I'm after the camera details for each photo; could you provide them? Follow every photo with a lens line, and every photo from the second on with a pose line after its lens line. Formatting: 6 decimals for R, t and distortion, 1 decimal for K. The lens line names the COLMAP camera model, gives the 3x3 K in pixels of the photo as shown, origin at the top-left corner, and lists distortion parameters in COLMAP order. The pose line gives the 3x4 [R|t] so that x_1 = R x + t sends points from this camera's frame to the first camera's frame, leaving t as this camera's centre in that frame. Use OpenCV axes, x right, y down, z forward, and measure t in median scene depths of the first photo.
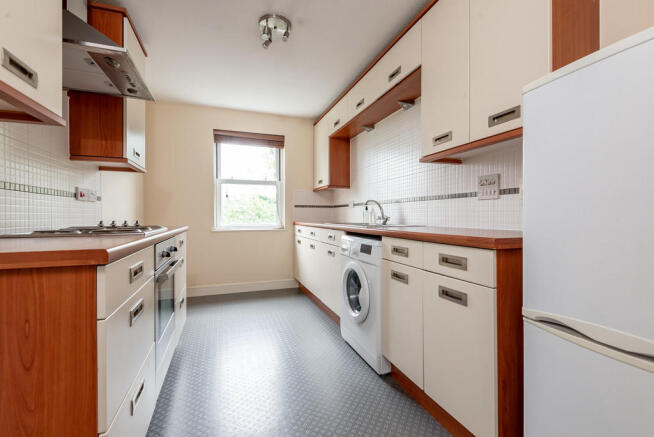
lens RADIAL K [[294.5, 0, 330.9], [0, 294.5, 215.5], [0, 0, 1]] dist [0.000474, -0.001862]
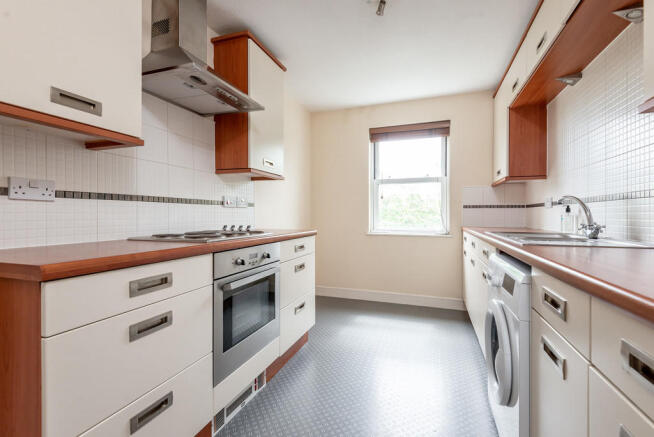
lens RADIAL K [[294.5, 0, 330.6], [0, 294.5, 215.0], [0, 0, 1]] dist [0.000474, -0.001862]
pose [[0.769760, 0.001380, -0.638332, 0.116495], [-0.001011, 0.999999, 0.000942, -0.010875], [0.638332, -0.000080, 0.769761, 0.179784]]
